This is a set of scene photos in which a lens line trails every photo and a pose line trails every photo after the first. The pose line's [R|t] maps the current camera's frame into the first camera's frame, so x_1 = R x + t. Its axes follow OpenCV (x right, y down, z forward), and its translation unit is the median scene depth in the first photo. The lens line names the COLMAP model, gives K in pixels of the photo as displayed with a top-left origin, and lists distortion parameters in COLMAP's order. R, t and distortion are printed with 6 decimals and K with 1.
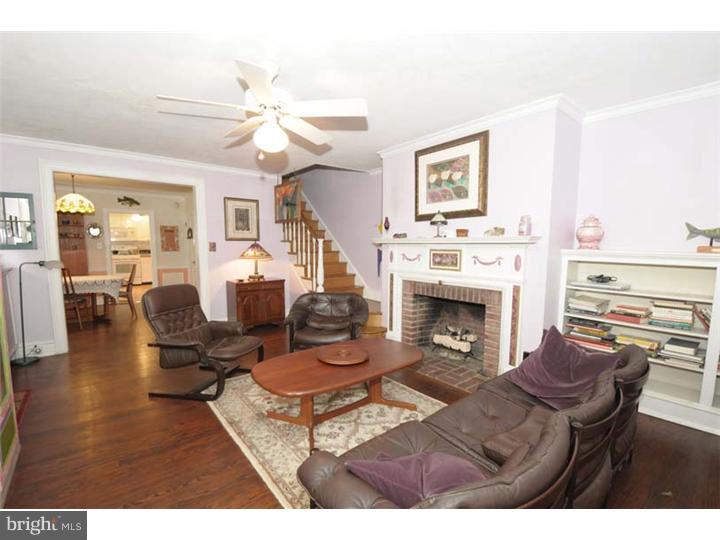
lens RADIAL K [[333.8, 0, 357.1], [0, 333.8, 280.3], [0, 0, 1]] dist [0.001399, -0.000057]
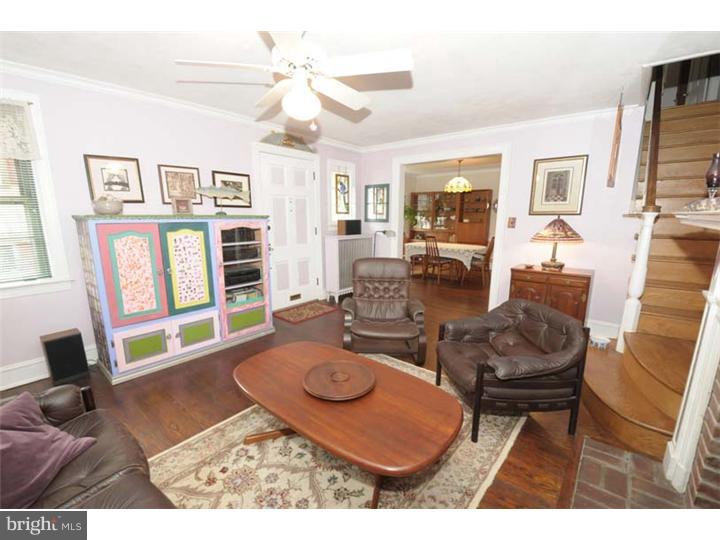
lens RADIAL K [[319.6, 0, 361.0], [0, 319.6, 274.5], [0, 0, 1]] dist [0.003391, -0.014079]
pose [[0.170511, 0.180061, -0.968764, 0.304047], [-0.103786, 0.980975, 0.164063, -0.060723], [0.979875, 0.072570, 0.185955, 0.453178]]
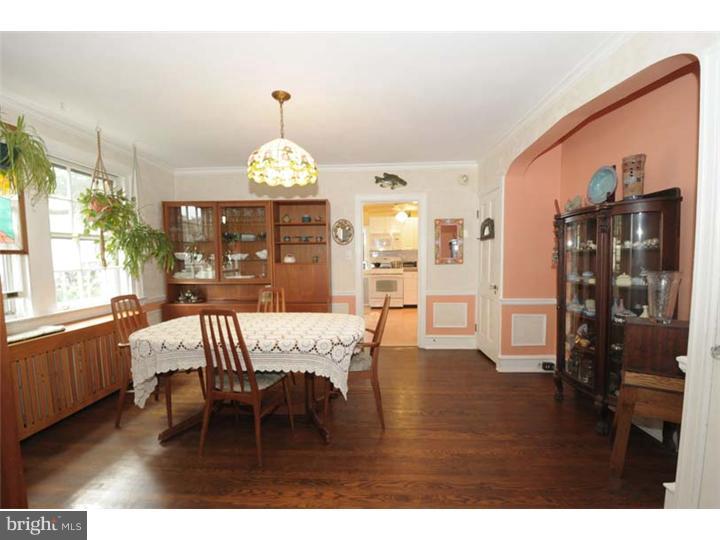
lens RADIAL K [[297.6, 0, 354.2], [0, 297.6, 276.4], [0, 0, 1]] dist [-0.000764, 0.000059]
pose [[0.732503, 0.032924, -0.679967, -0.490312], [-0.061217, 0.997969, -0.017625, -0.071007], [0.678006, 0.054536, 0.733031, 0.775013]]
